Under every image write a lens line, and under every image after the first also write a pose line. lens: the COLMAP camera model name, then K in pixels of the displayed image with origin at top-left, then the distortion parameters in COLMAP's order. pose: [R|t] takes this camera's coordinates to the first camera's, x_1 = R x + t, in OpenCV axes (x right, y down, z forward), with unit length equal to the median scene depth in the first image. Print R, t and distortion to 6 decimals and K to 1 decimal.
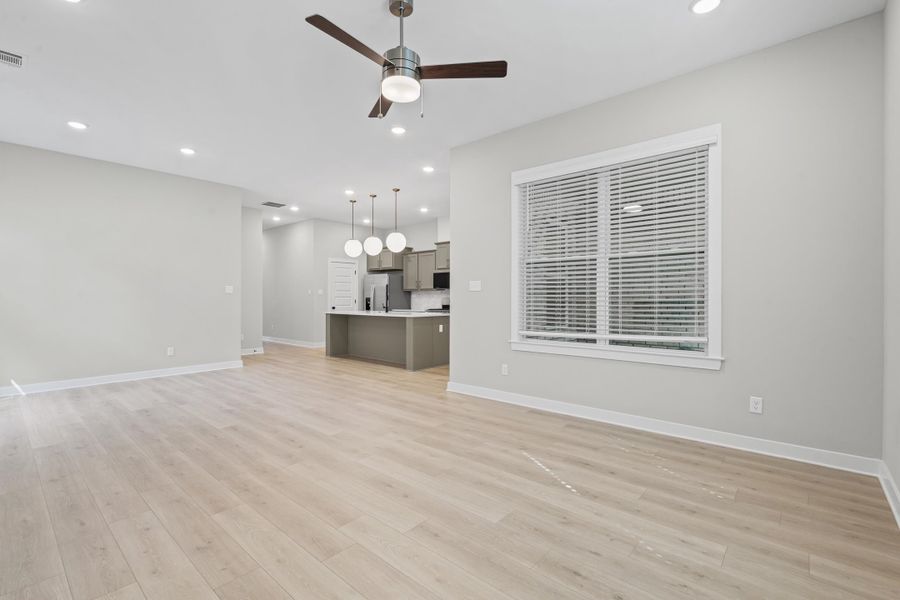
lens RADIAL K [[408.9, 0, 436.6], [0, 408.9, 301.9], [0, 0, 1]] dist [0.001095, 0.000224]
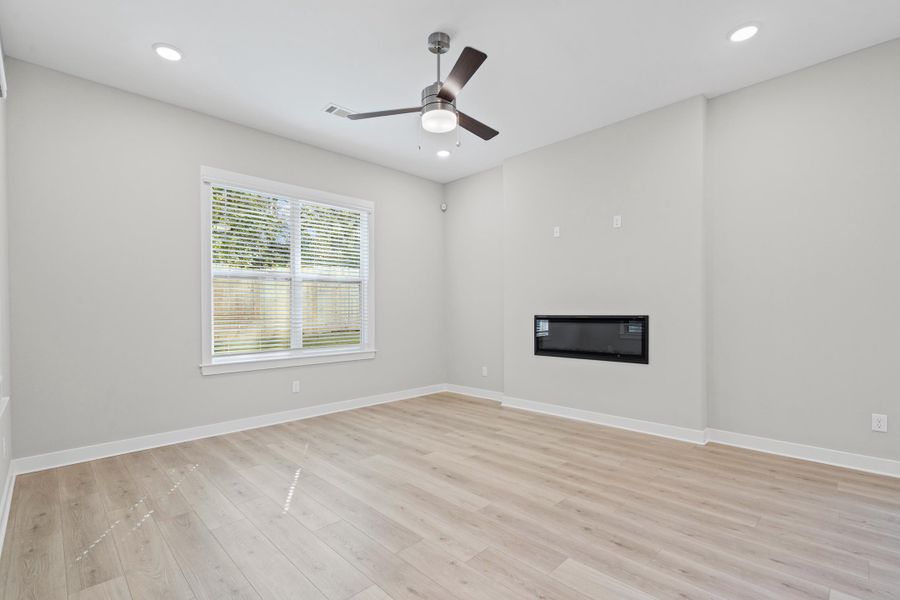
lens RADIAL K [[408.9, 0, 436.6], [0, 408.9, 301.9], [0, 0, 1]] dist [0.001095, 0.000224]
pose [[-0.997453, 0.009448, 0.070704, -0.169179], [0.008610, 0.999889, -0.012148, -0.026728], [-0.070811, -0.011508, -0.997423, 2.177279]]
